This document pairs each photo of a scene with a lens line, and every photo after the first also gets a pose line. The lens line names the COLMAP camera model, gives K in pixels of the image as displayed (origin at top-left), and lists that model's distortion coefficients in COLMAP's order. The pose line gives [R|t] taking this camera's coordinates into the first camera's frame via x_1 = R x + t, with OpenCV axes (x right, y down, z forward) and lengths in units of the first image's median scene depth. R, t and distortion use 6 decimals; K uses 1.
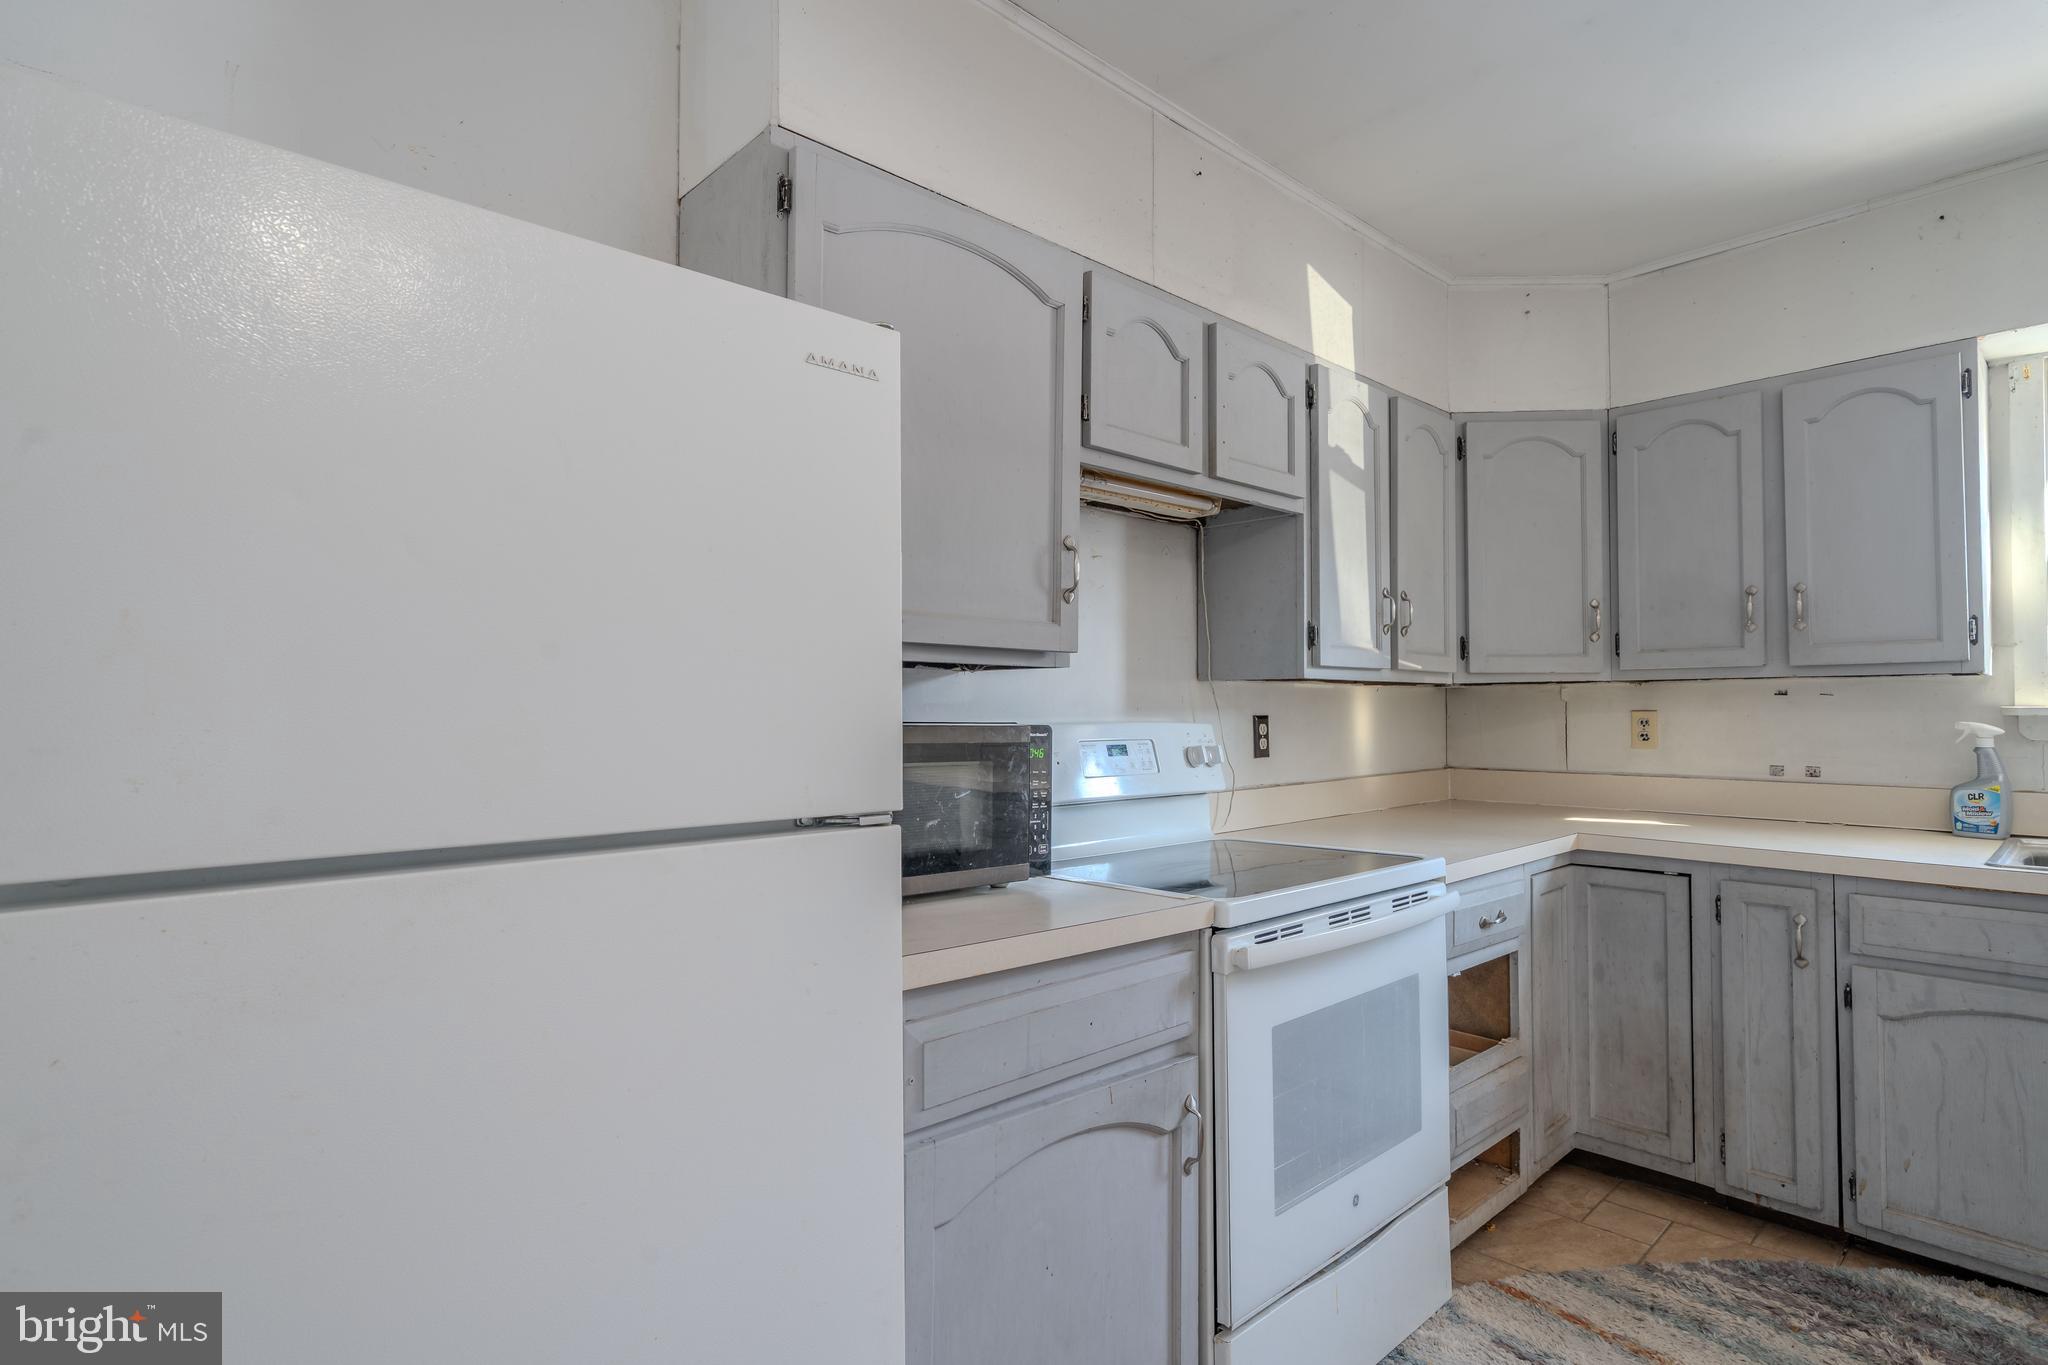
lens RADIAL K [[1030.3, 0, 1018.3], [0, 1030.3, 686.2], [0, 0, 1]] dist [-0.002635, -0.000972]
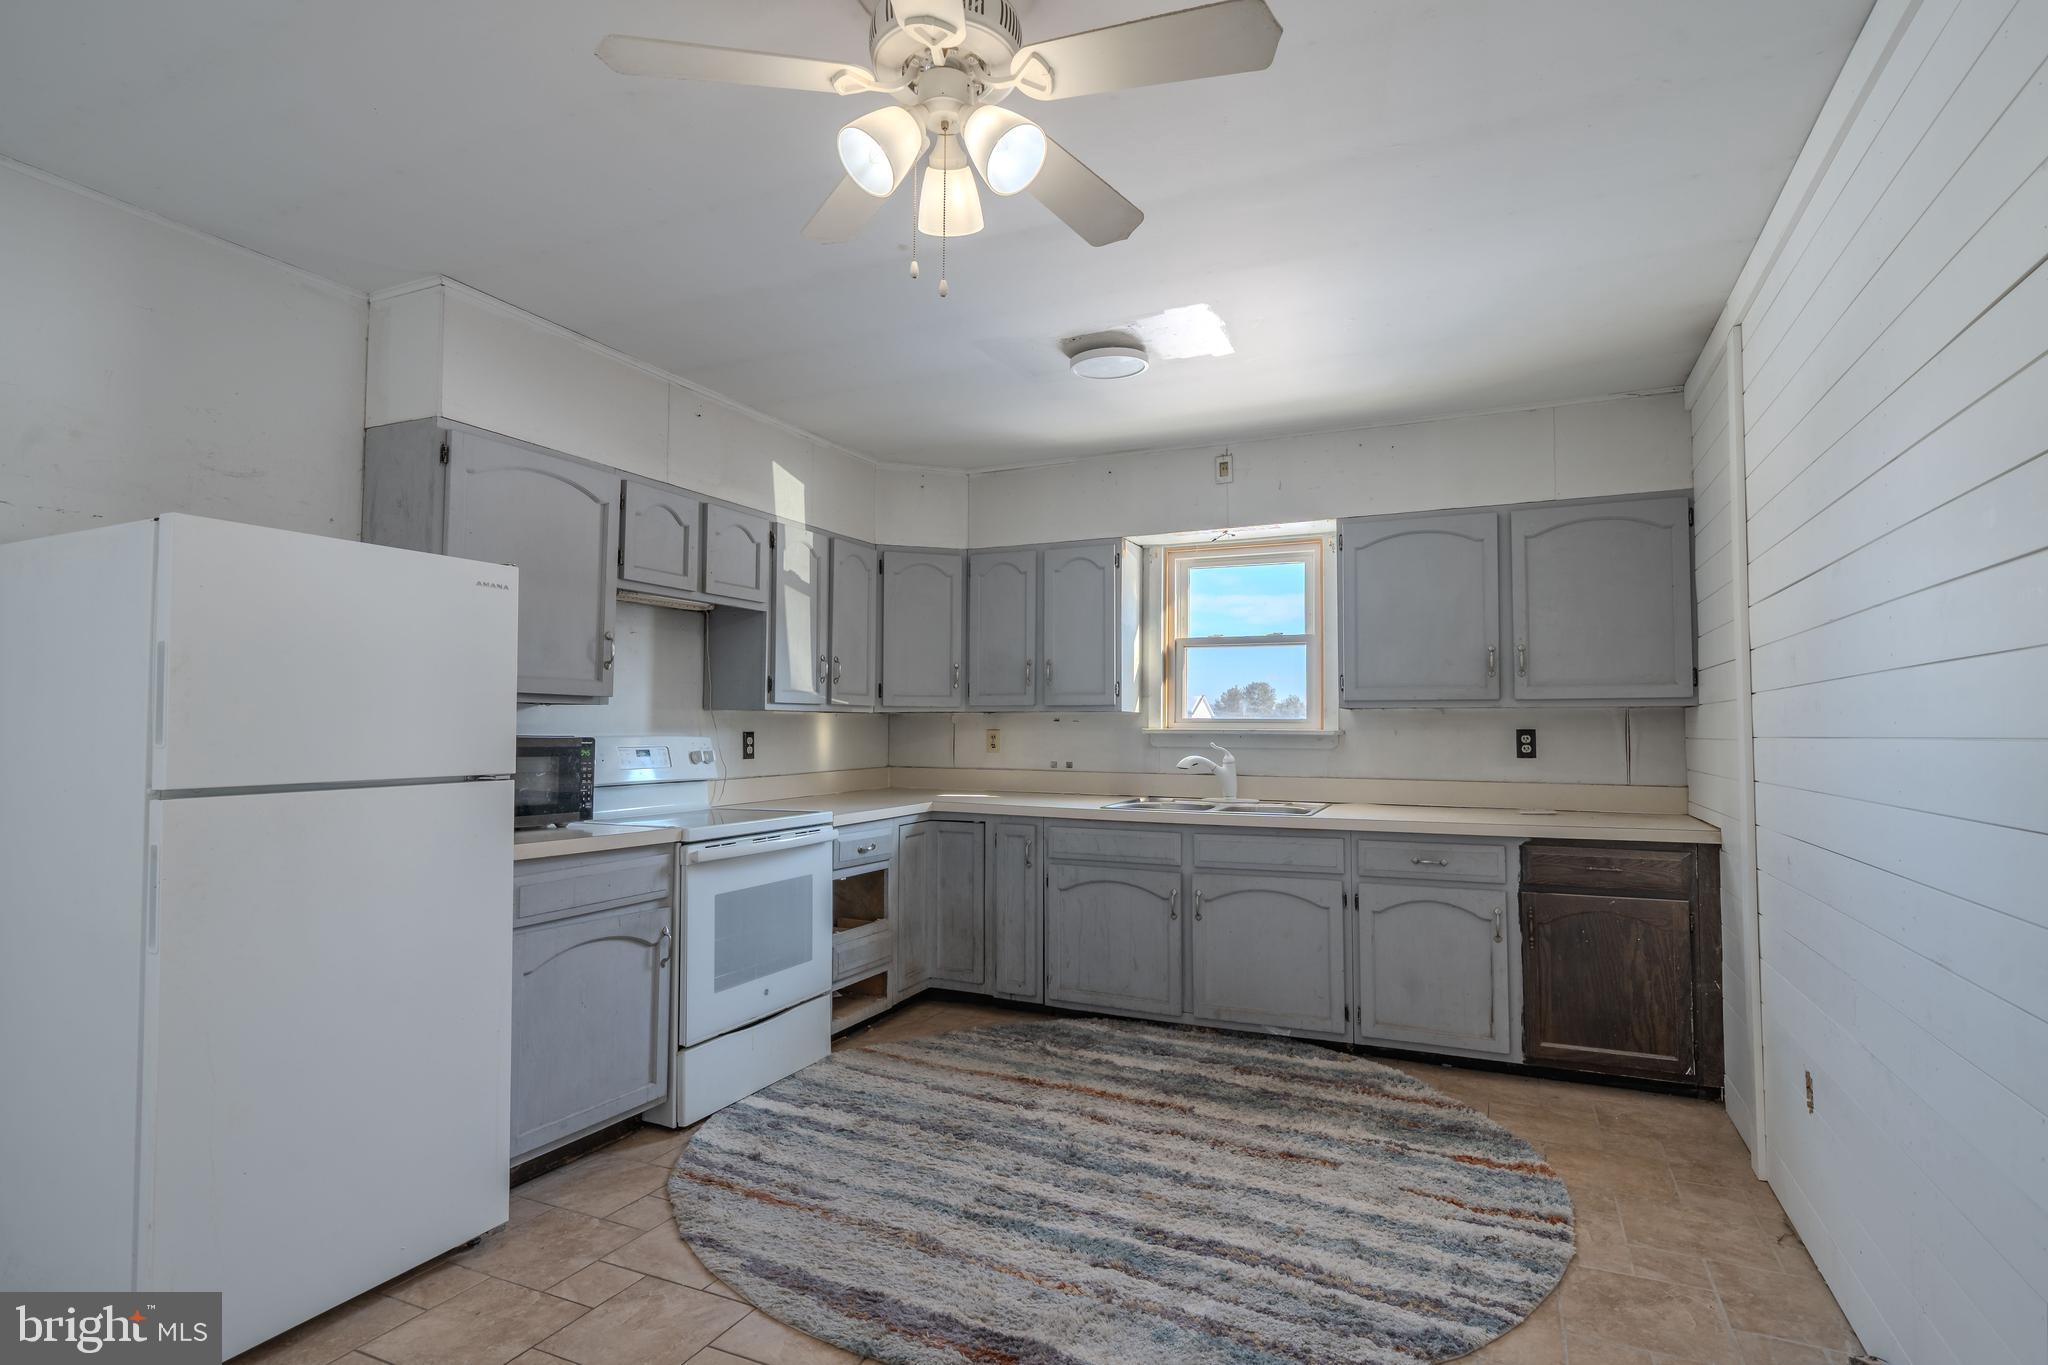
lens RADIAL K [[1030.3, 0, 1018.3], [0, 1030.3, 686.2], [0, 0, 1]] dist [-0.002635, -0.000972]
pose [[0.924658, 0.020012, 0.380271, 0.021821], [-0.014564, 0.999746, -0.017200, -0.023253], [-0.380519, 0.010366, 0.924715, -0.697280]]
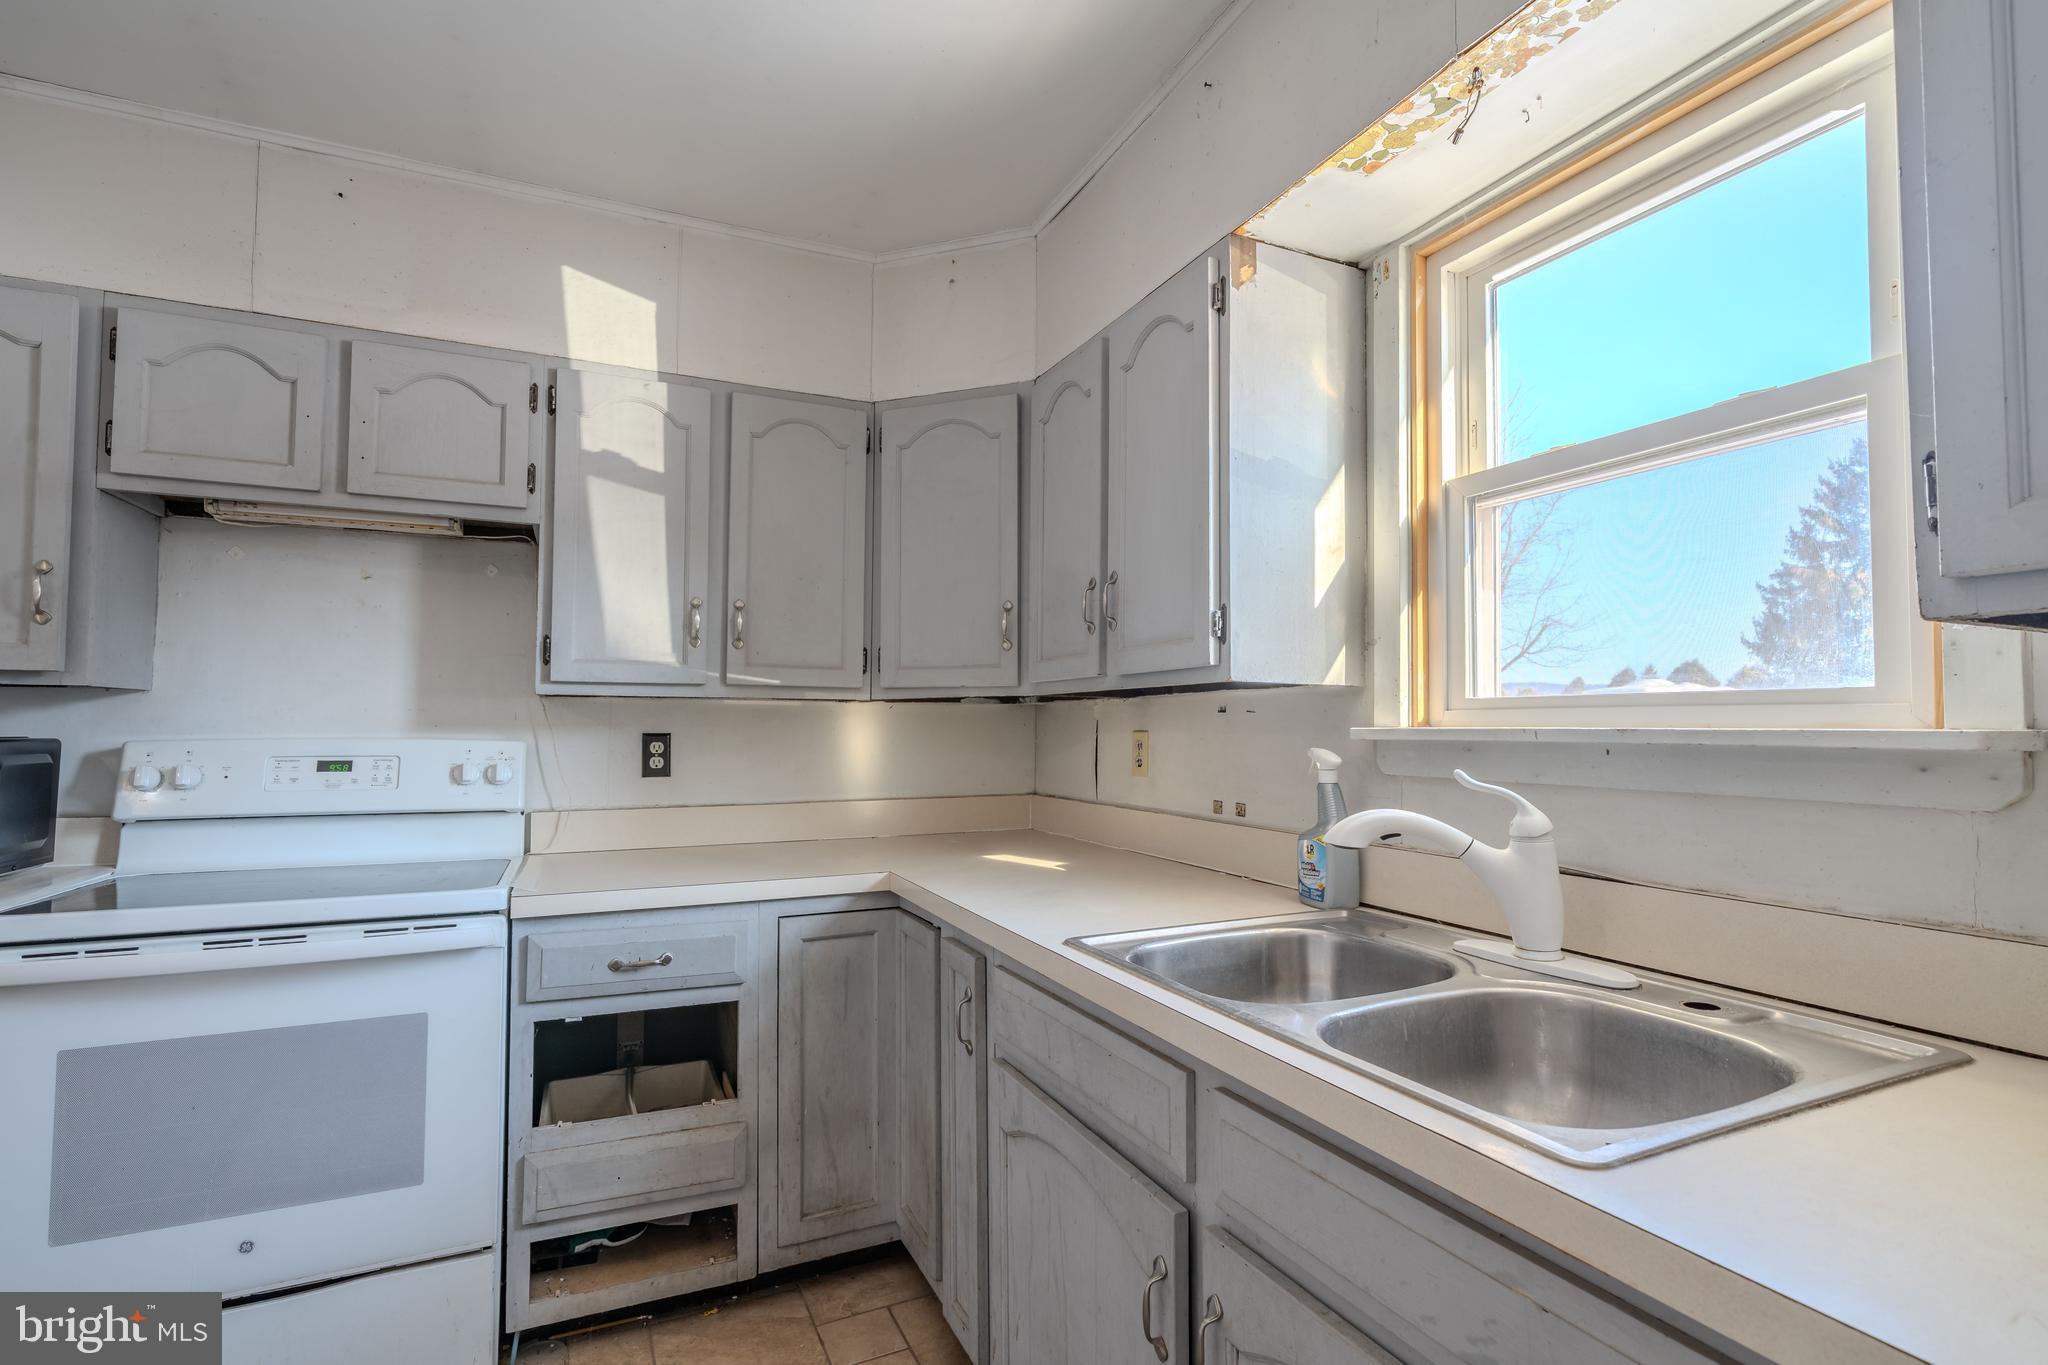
lens RADIAL K [[963.4, 0, 1018.2], [0, 963.4, 687.5], [0, 0, 1]] dist [-0.001084, 0.000071]
pose [[0.951084, -0.007873, -0.308833, 0.978242], [0.001916, 0.999806, -0.019587, 0.004289], [0.308928, 0.018037, 0.950914, 0.283816]]
